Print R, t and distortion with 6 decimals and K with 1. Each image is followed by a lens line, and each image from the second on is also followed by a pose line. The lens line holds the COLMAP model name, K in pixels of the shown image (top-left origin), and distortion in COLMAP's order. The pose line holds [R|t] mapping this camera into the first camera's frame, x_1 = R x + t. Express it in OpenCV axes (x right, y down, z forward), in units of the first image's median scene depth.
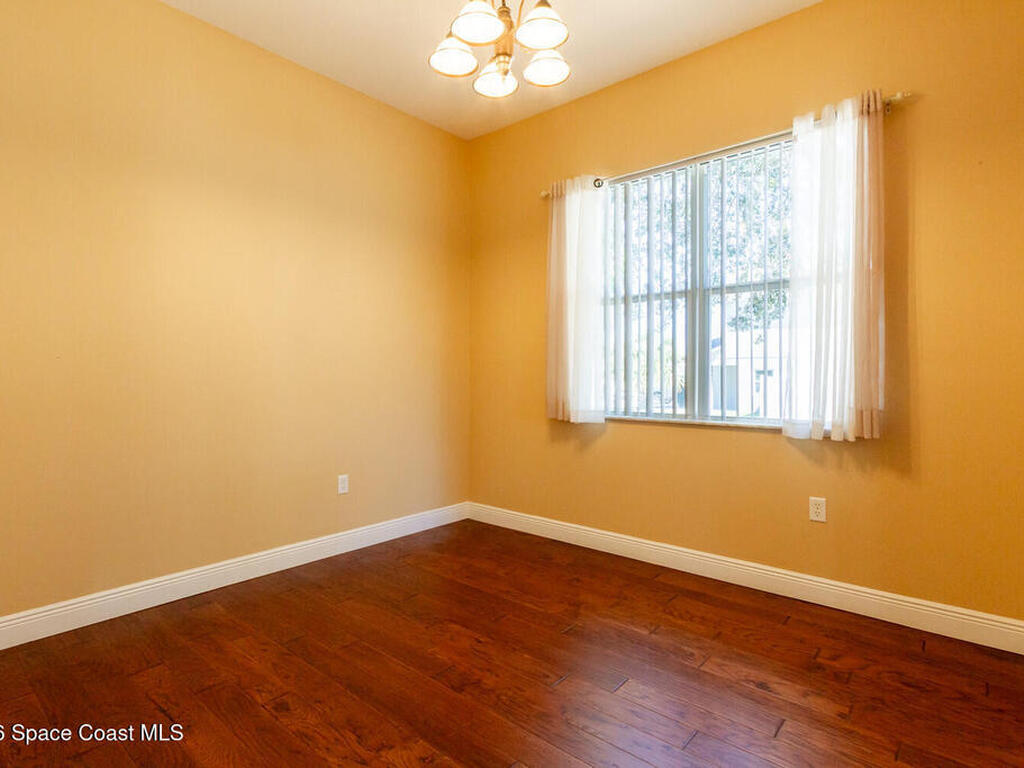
lens RADIAL K [[531.7, 0, 507.0], [0, 531.7, 381.4], [0, 0, 1]] dist [0.002379, -0.000544]
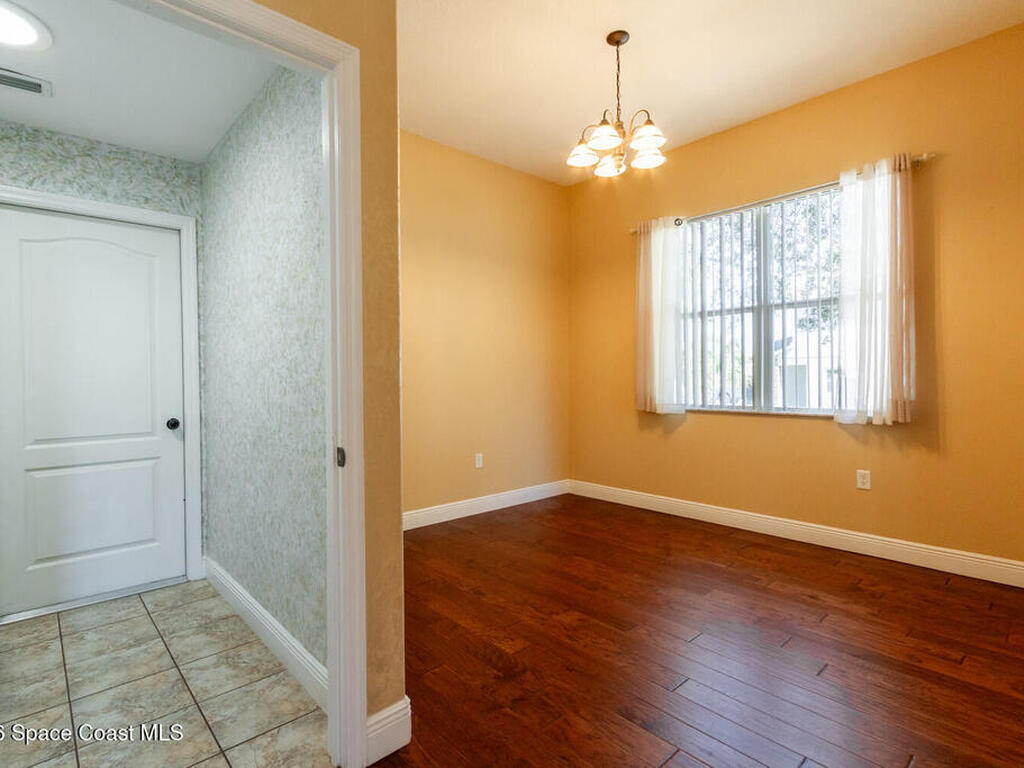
lens RADIAL K [[516.6, 0, 507.1], [0, 516.6, 380.6], [0, 0, 1]] dist [0.001729, -0.000249]
pose [[0.992699, -0.008210, -0.120341, -0.099020], [0.007655, 0.999958, -0.005066, 0.004231], [0.120377, 0.004107, 0.992720, -0.295974]]
